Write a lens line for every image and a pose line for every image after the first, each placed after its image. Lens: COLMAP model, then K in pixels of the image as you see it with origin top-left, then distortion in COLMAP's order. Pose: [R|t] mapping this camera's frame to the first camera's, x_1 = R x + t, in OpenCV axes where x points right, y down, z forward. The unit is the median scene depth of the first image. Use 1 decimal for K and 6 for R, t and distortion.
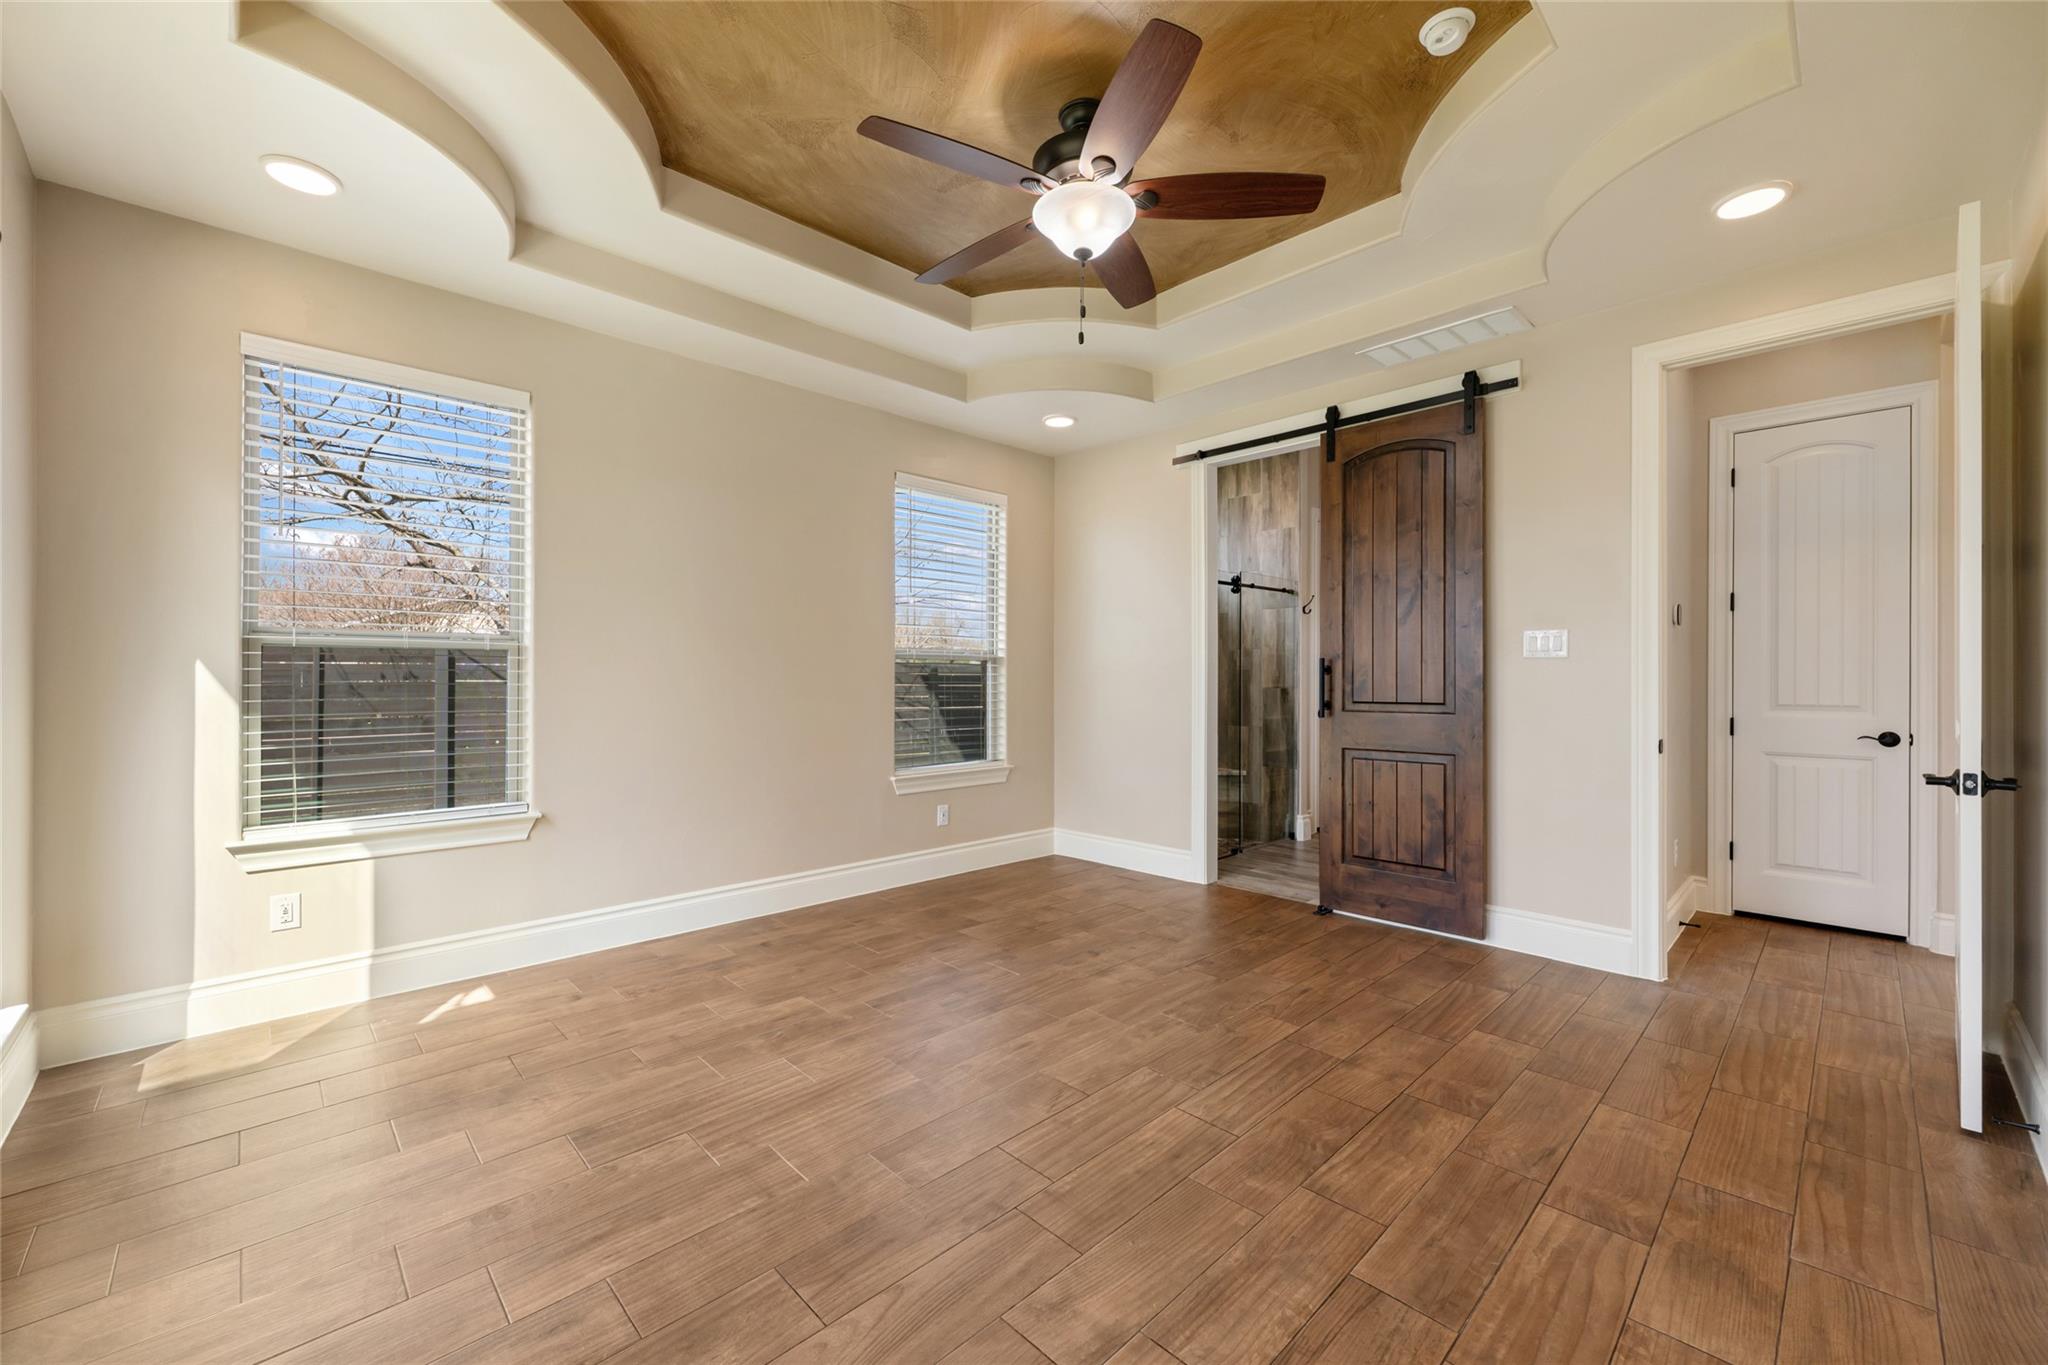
lens RADIAL K [[813.2, 0, 1013.6], [0, 813.2, 682.9], [0, 0, 1]] dist [0.001564, -0.000292]
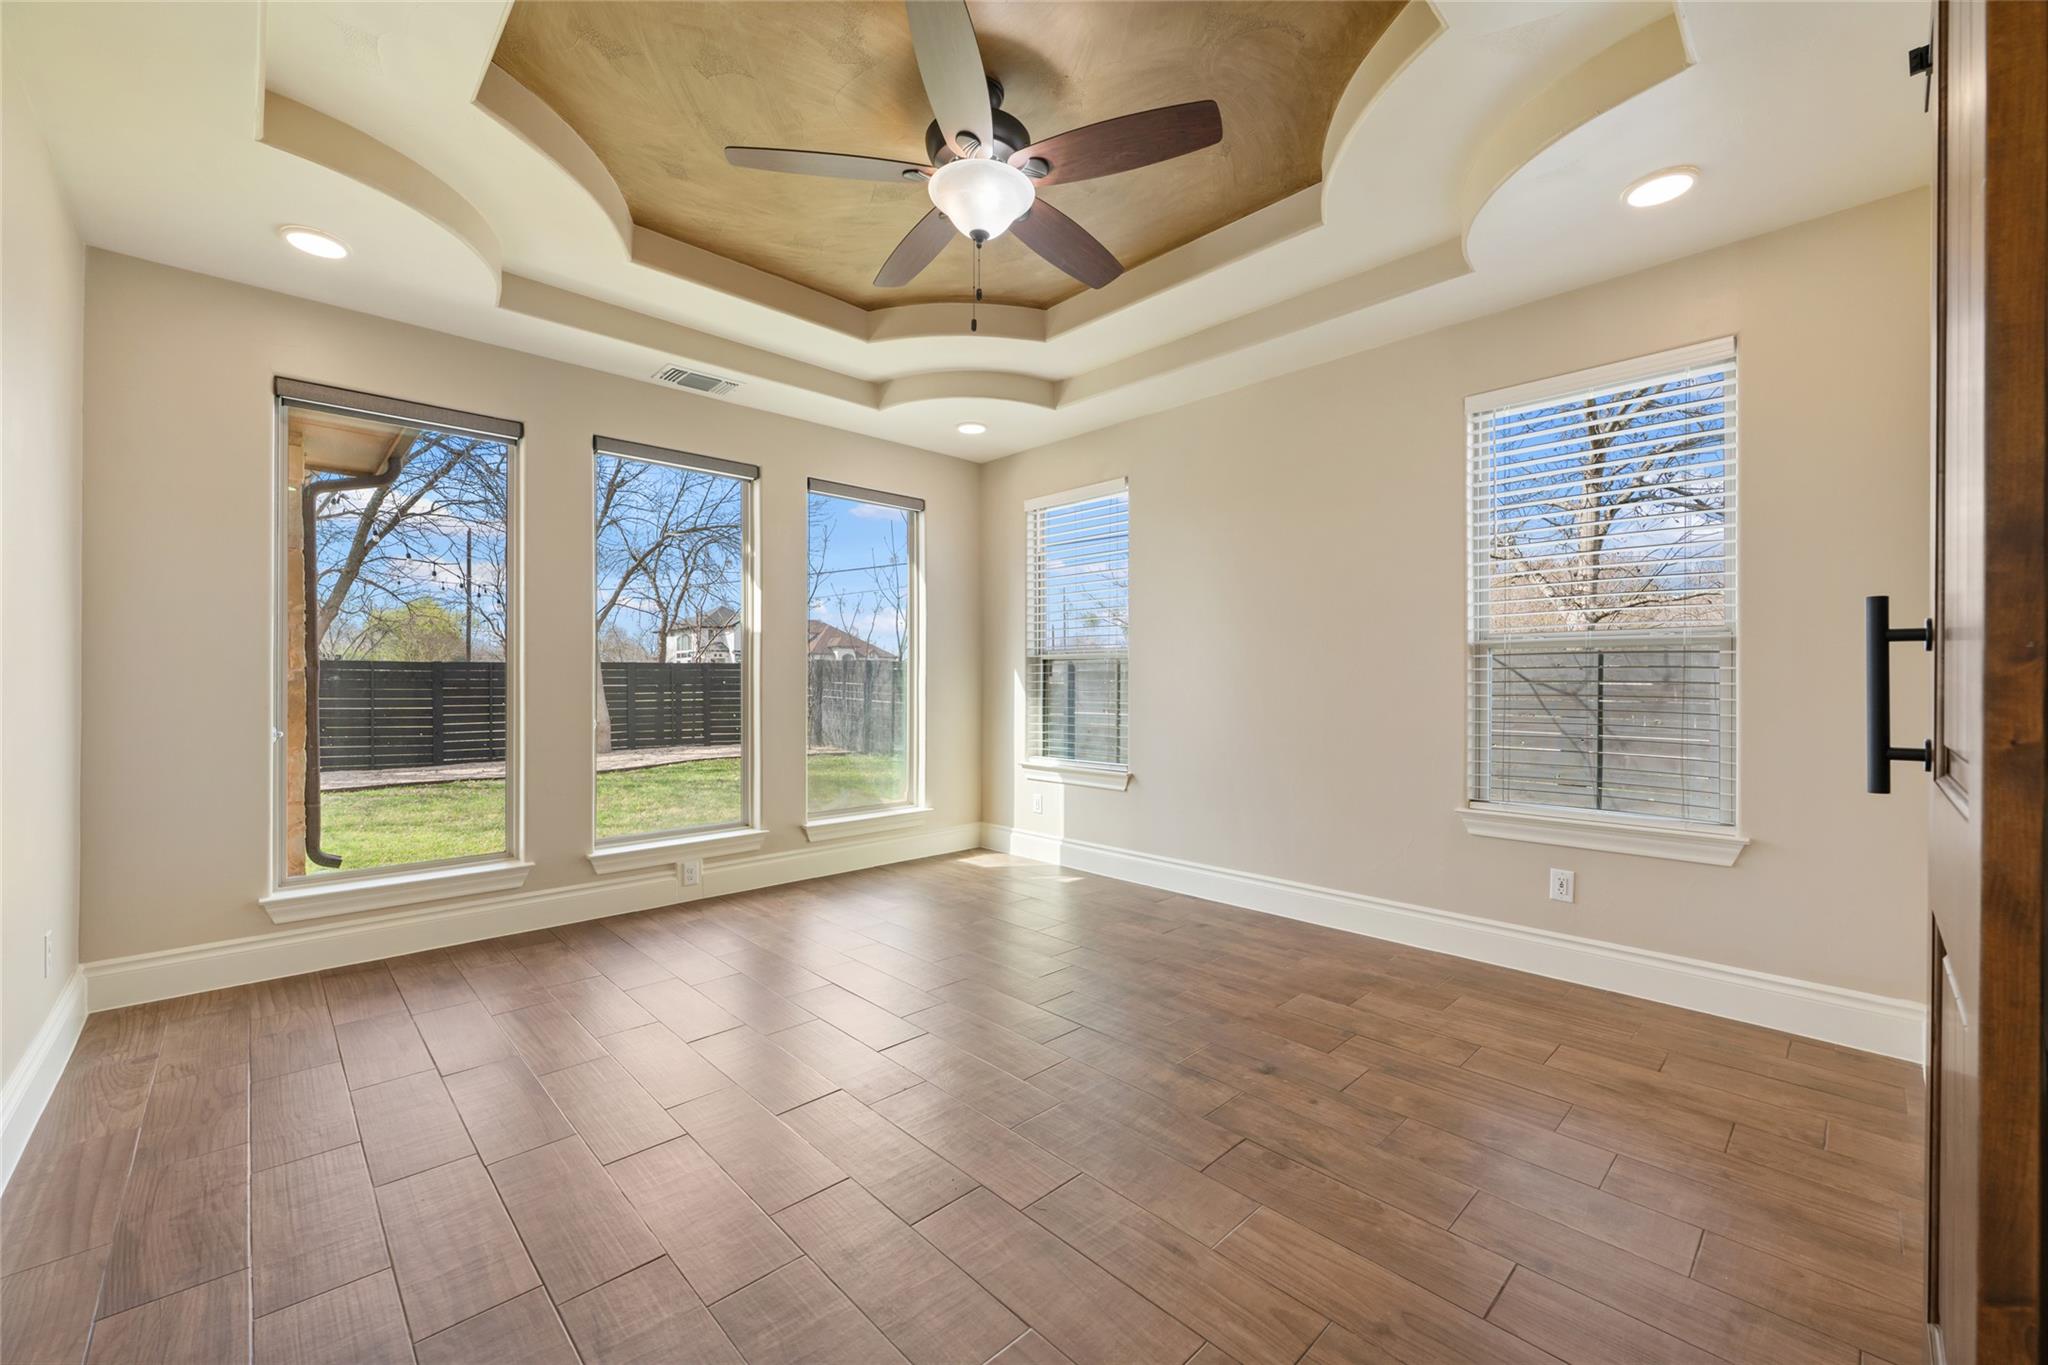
lens RADIAL K [[813.2, 0, 1022.4], [0, 813.2, 682.3], [0, 0, 1]] dist [0.001564, -0.000292]
pose [[-0.000912, 0.002018, -0.999998, 0.738038], [-0.003551, 0.999992, 0.002021, -0.000043], [0.999993, 0.003553, -0.000905, 0.735530]]
